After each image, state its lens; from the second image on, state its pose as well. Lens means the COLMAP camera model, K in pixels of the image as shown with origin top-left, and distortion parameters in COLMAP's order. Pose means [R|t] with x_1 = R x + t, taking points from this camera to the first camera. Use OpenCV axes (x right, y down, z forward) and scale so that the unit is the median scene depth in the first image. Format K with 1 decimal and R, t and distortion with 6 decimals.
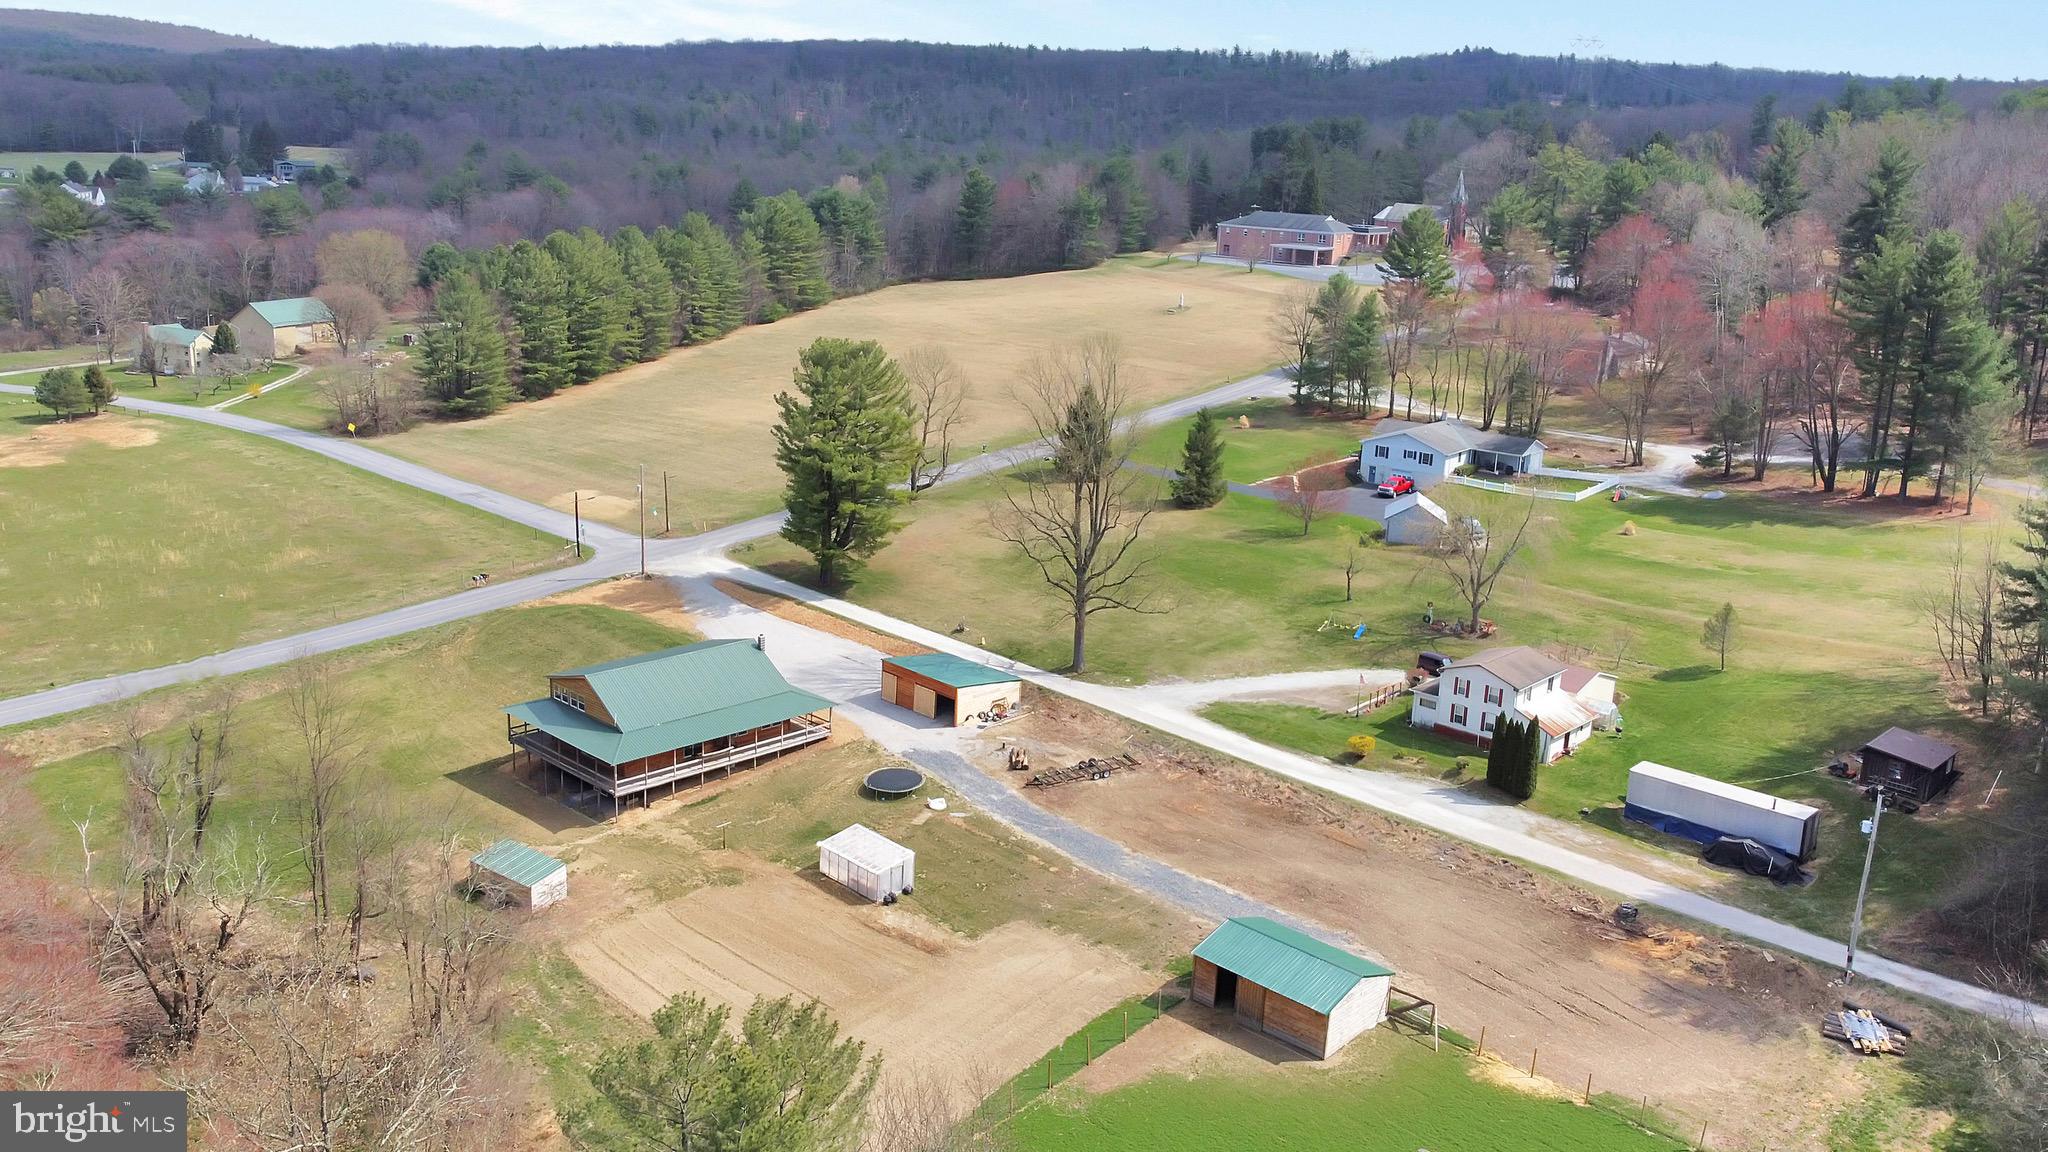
lens RADIAL K [[1684.2, 0, 1013.6], [0, 1684.2, 580.8], [0, 0, 1]] dist [0.001968, -0.009336]
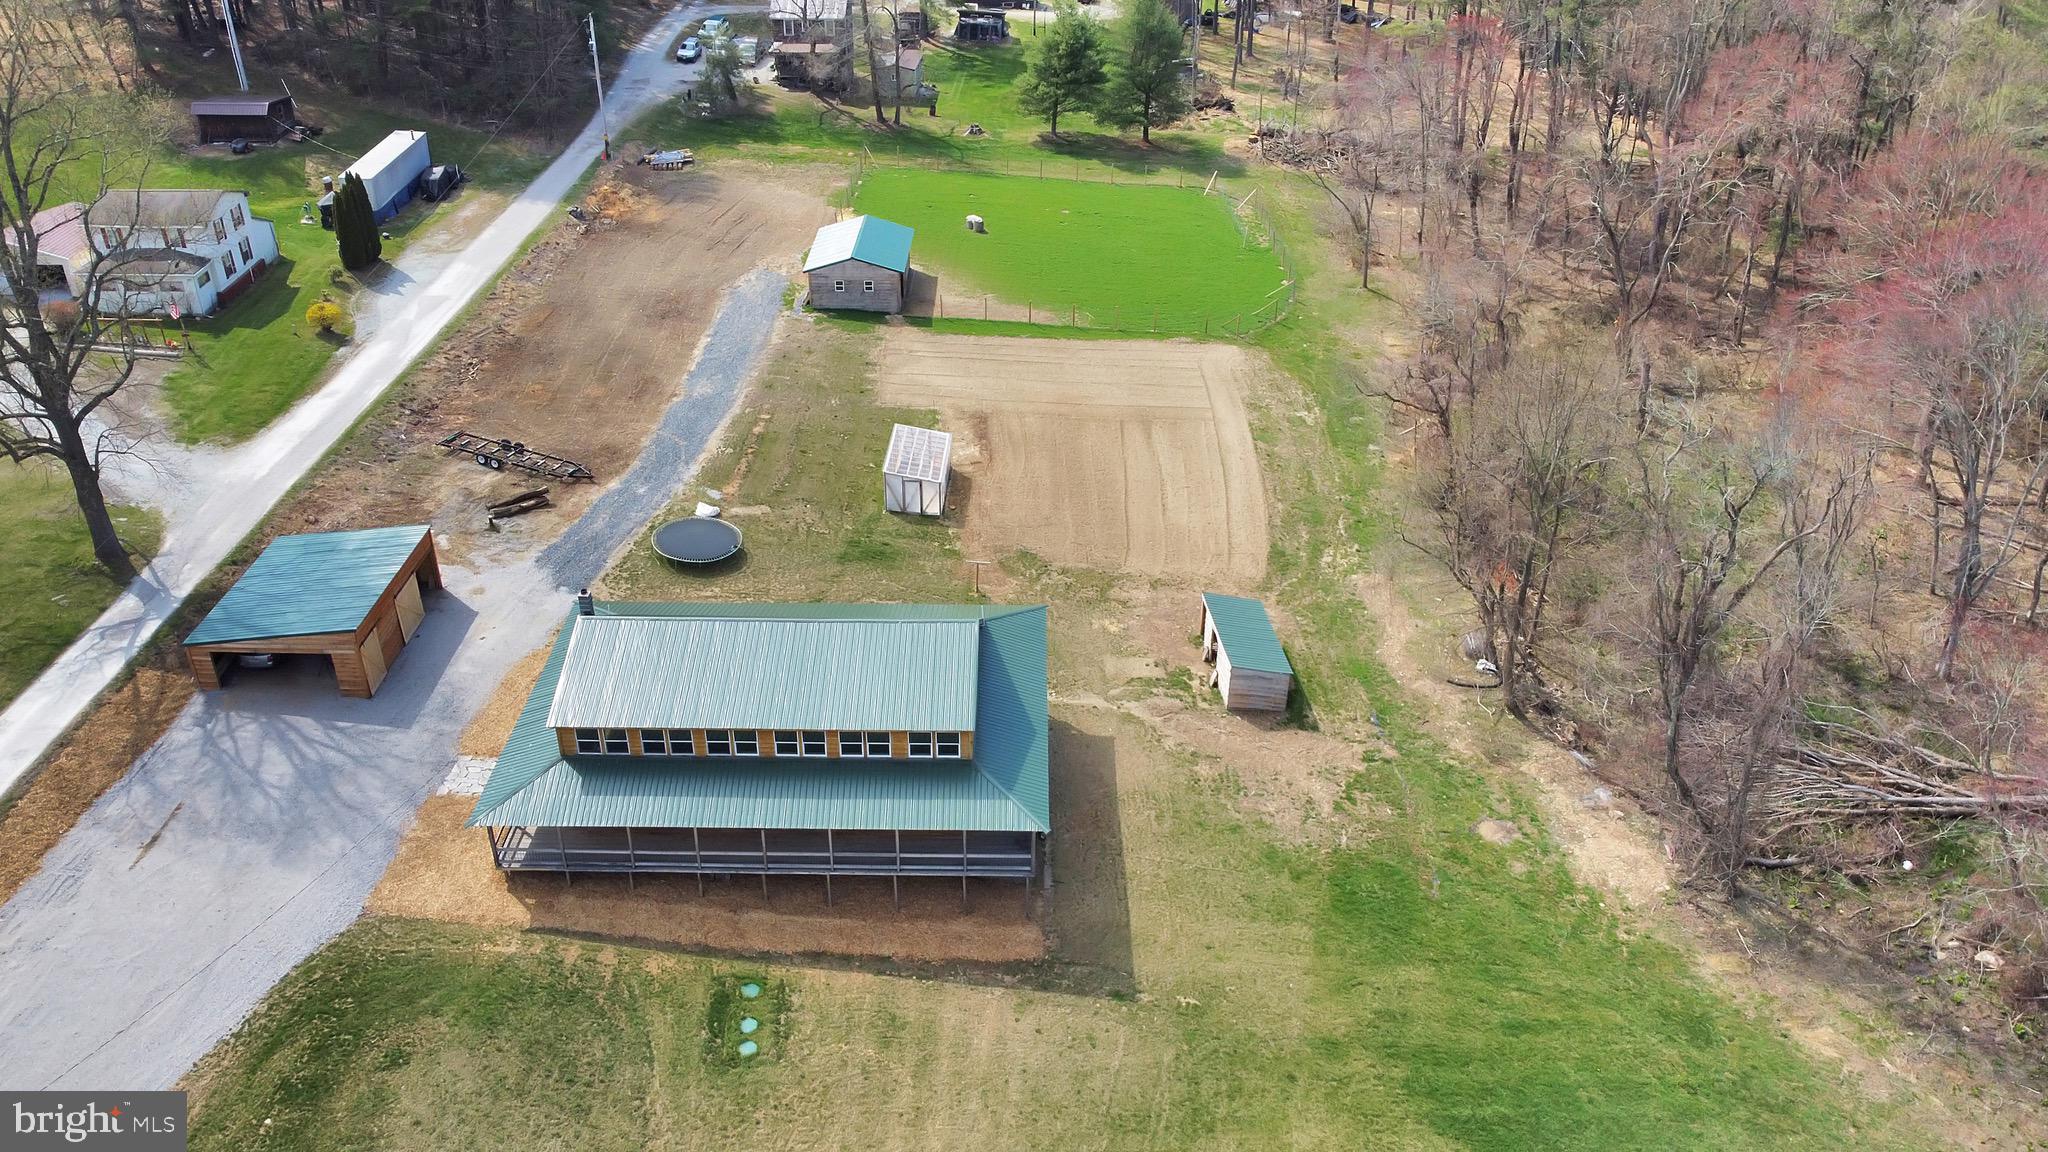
lens RADIAL K [[1597.0, 0, 1014.9], [0, 1597.0, 571.4], [0, 0, 1]] dist [-0.001205, -0.006616]
pose [[-0.682139, -0.411139, 0.604691, -0.544620], [0.154101, 0.727558, 0.668515, -0.280128], [-0.714800, 0.549204, -0.432939, 1.169447]]
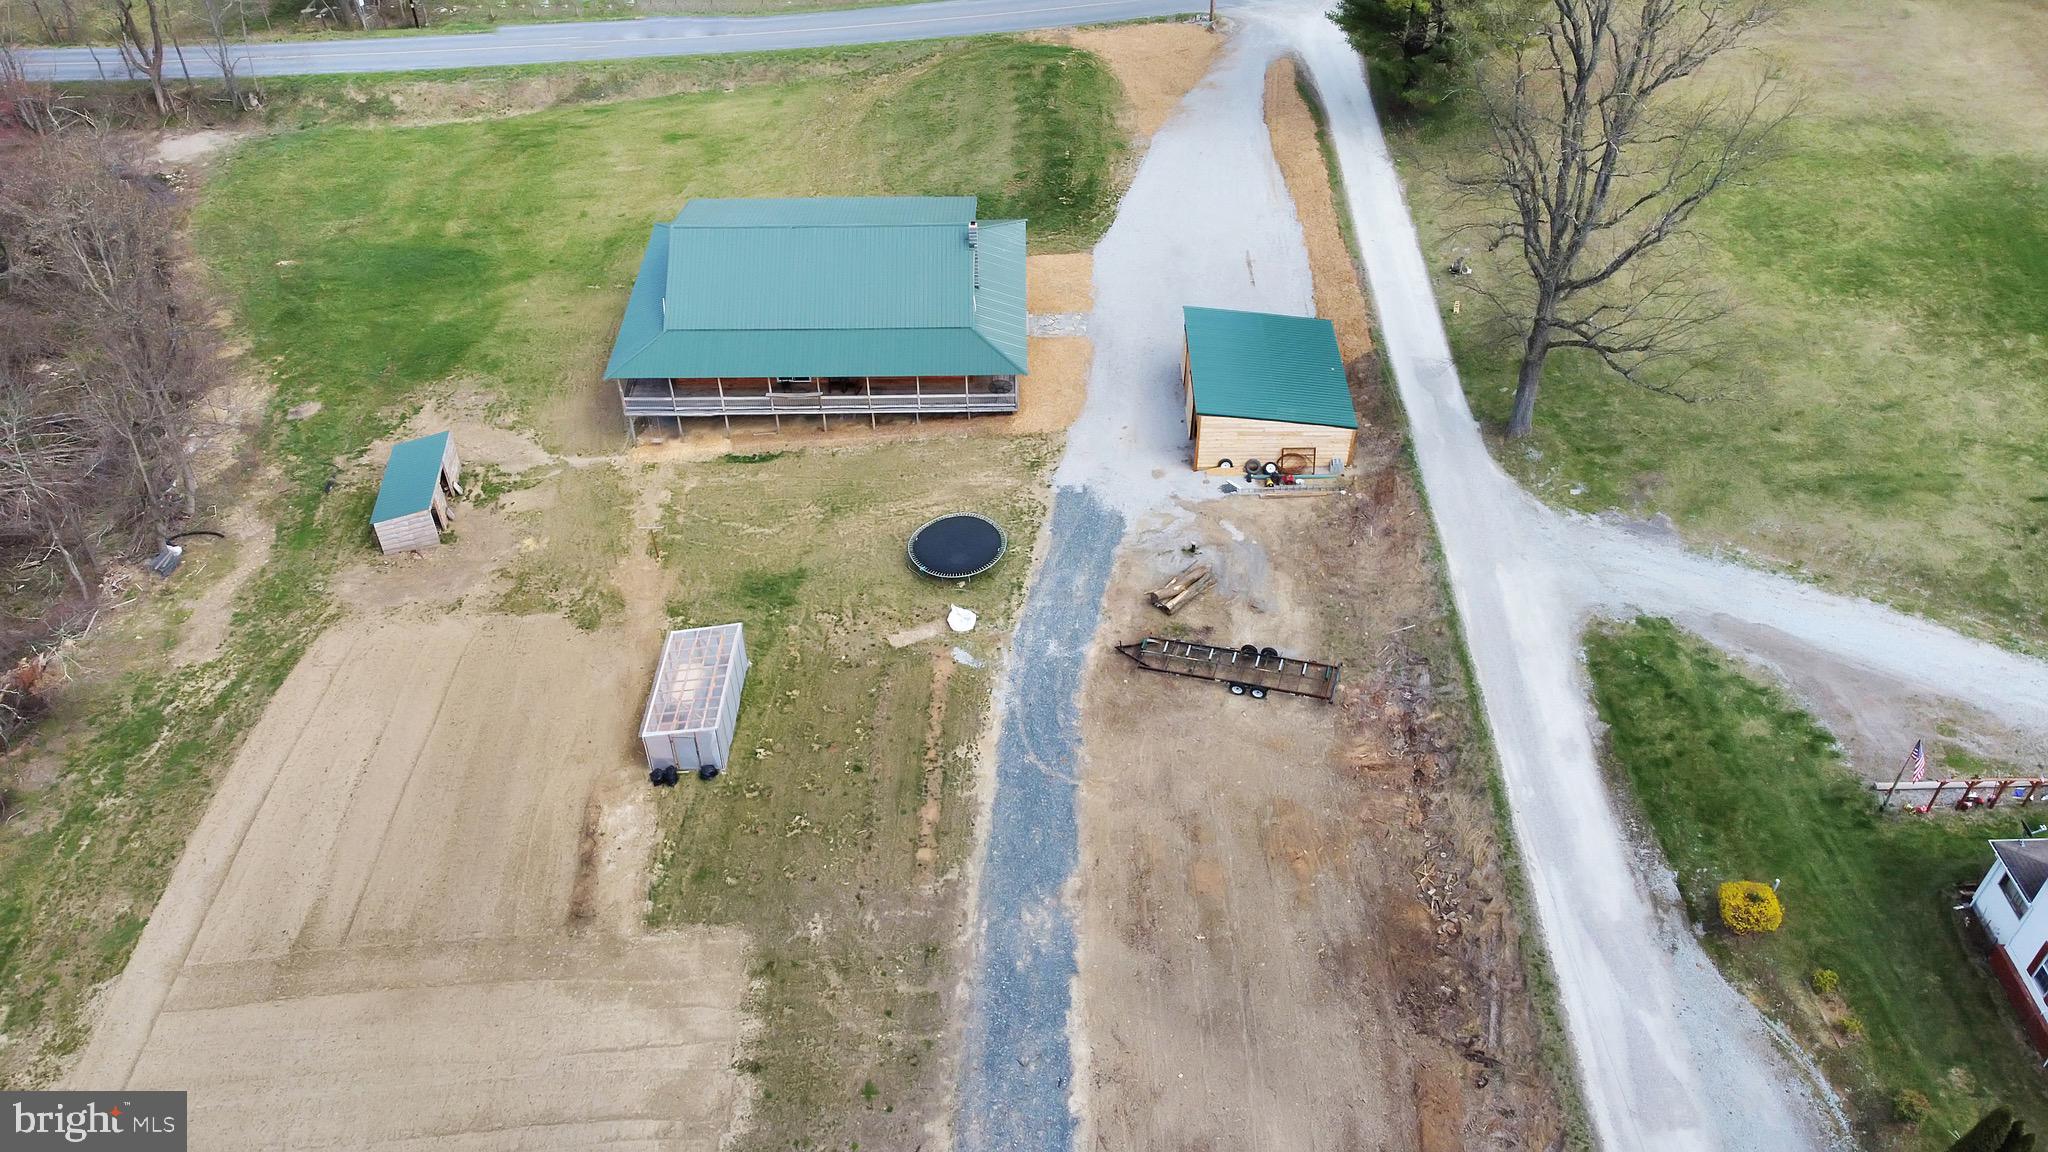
lens RADIAL K [[1548.9, 0, 1024.0], [0, 1548.9, 576.0], [0, 0, 1]] dist [-0.001619, -0.003560]
pose [[0.697867, 0.436920, -0.567523, 0.267023], [-0.144349, 0.861919, 0.486065, -0.147574], [0.701530, -0.257287, 0.664574, 0.623429]]
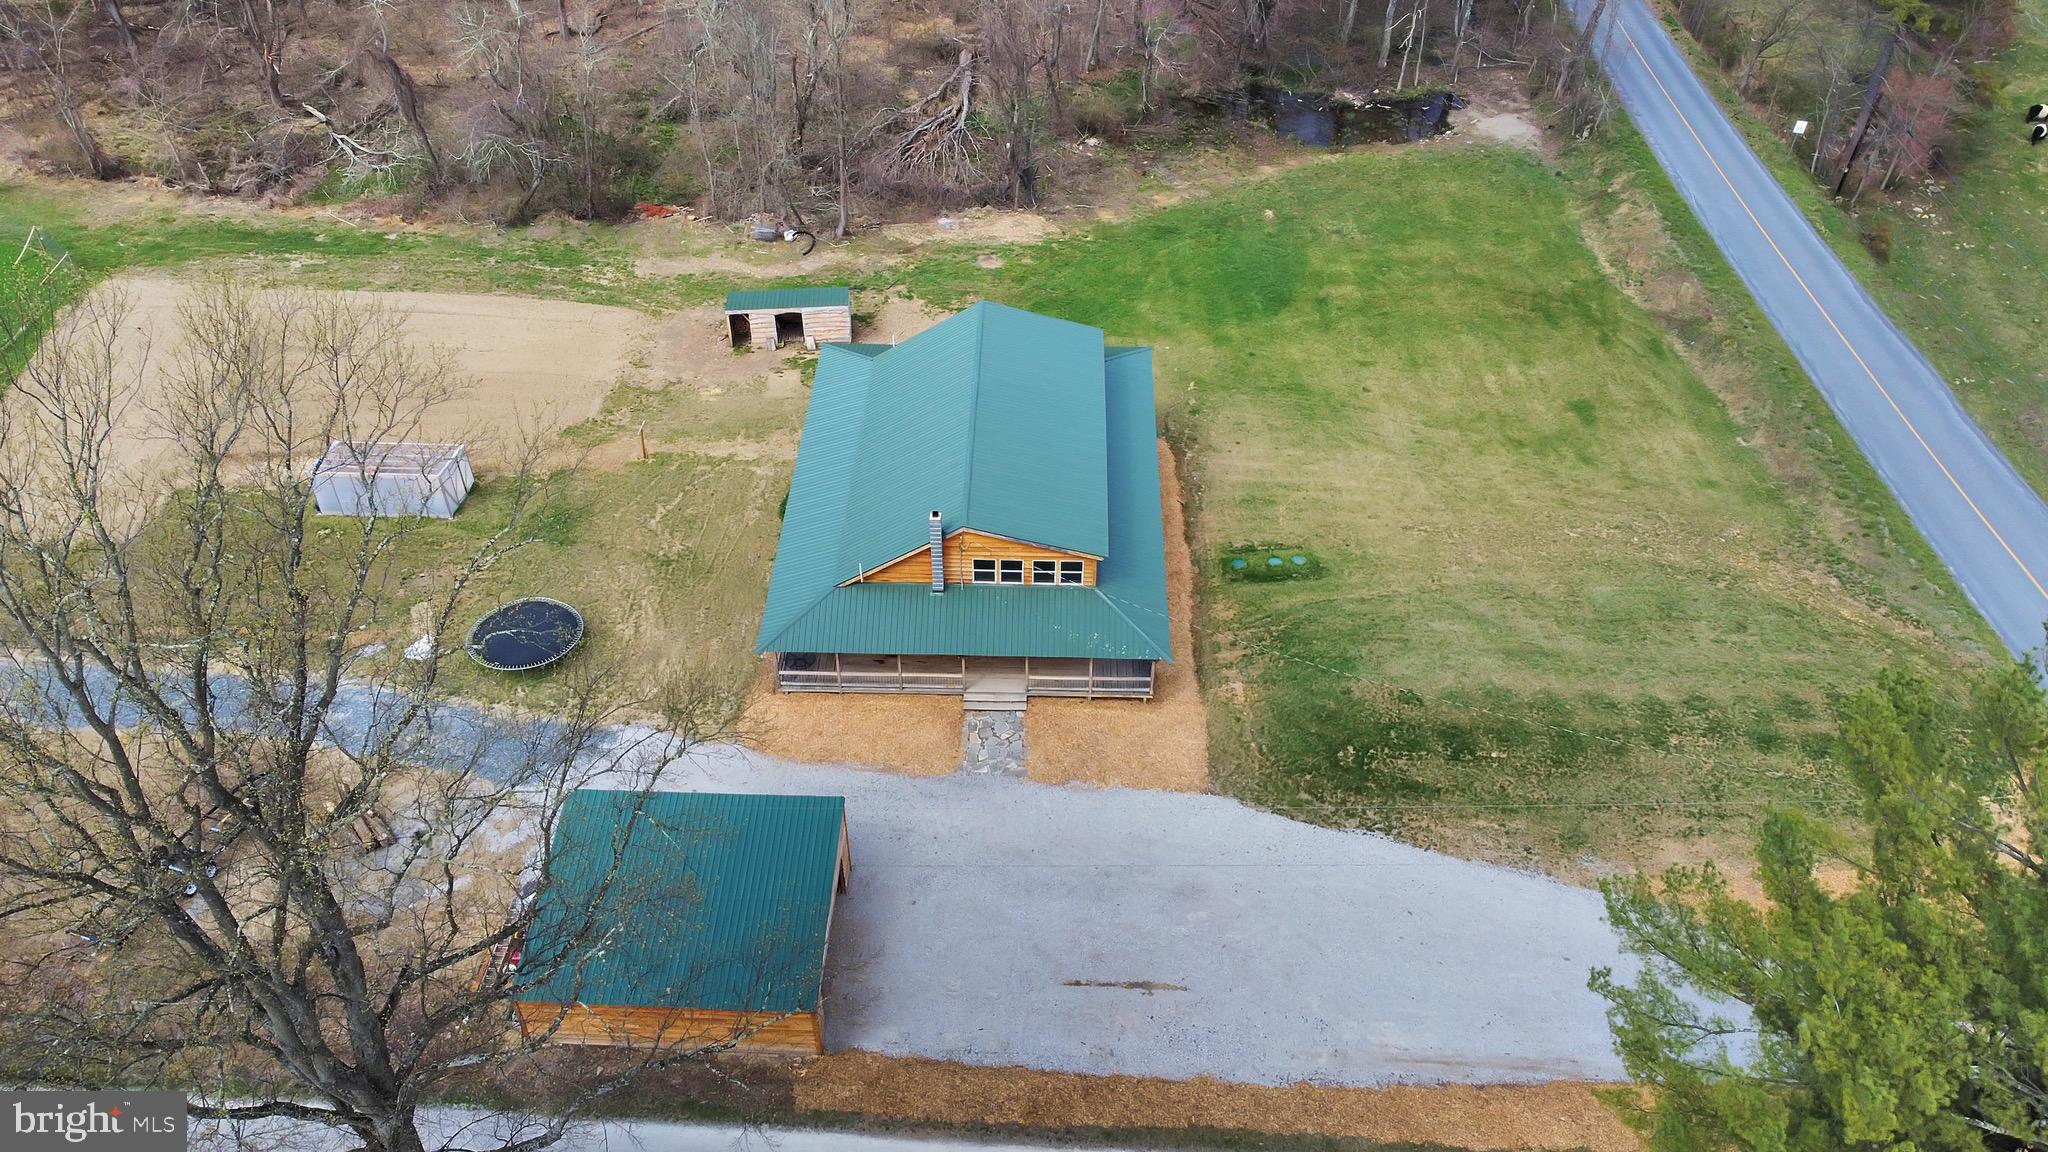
lens RADIAL K [[1597.0, 0, 1014.9], [0, 1597.0, 571.4], [0, 0, 1]] dist [-0.001205, -0.006616]
pose [[-0.738922, 0.409690, -0.534928, 0.078588], [-0.202204, 0.622484, 0.756060, -0.308508], [0.642735, 0.666834, -0.377126, 1.253422]]
